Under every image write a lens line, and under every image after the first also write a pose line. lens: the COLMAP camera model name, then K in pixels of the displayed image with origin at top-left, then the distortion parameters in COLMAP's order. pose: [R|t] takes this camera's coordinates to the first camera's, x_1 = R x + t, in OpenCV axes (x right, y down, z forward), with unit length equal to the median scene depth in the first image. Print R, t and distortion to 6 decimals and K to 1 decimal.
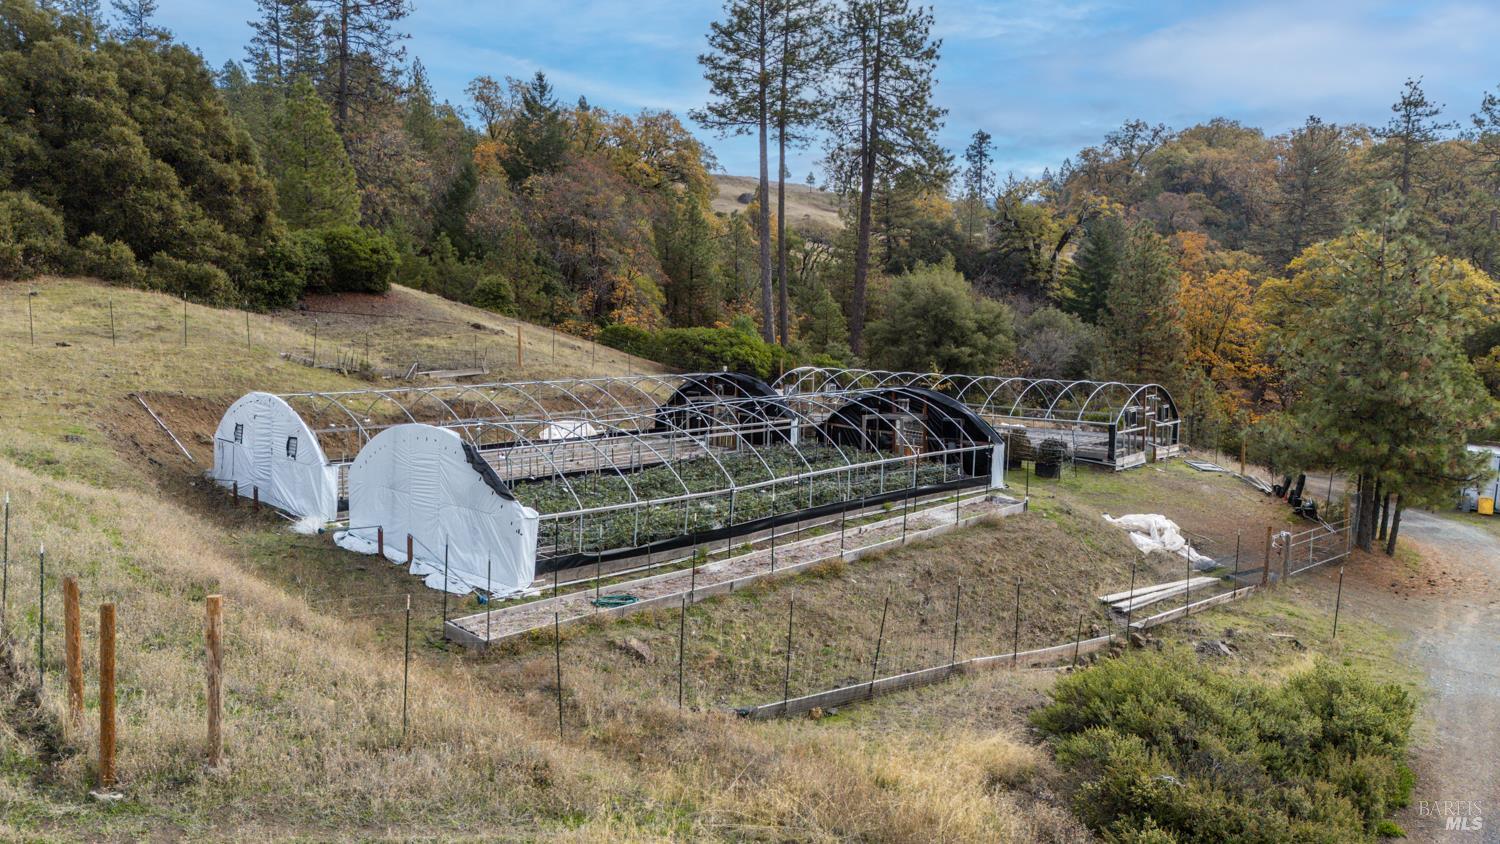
lens RADIAL K [[1145.7, 0, 750.6], [0, 1145.7, 422.2], [0, 0, 1]] dist [0.070667, -0.030524]
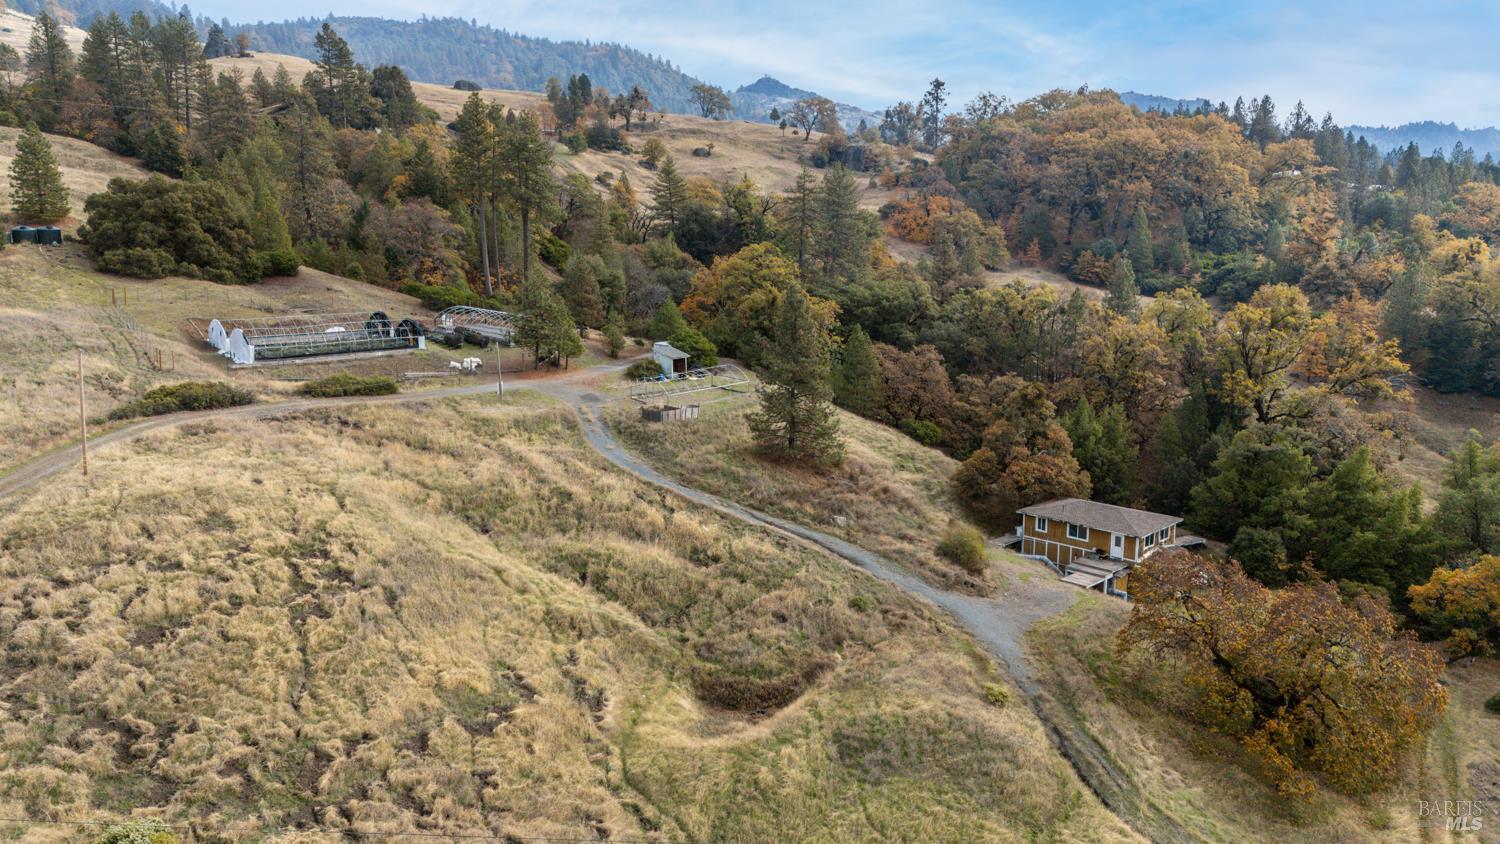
lens RADIAL K [[1145.7, 0, 749.6], [0, 1145.7, 422.7], [0, 0, 1]] dist [0.070667, -0.030524]
pose [[0.991815, 0.018486, -0.126341, 1.196468], [-0.007238, 0.996013, 0.088912, -0.025402], [0.127481, -0.087270, 0.987994, -1.706823]]
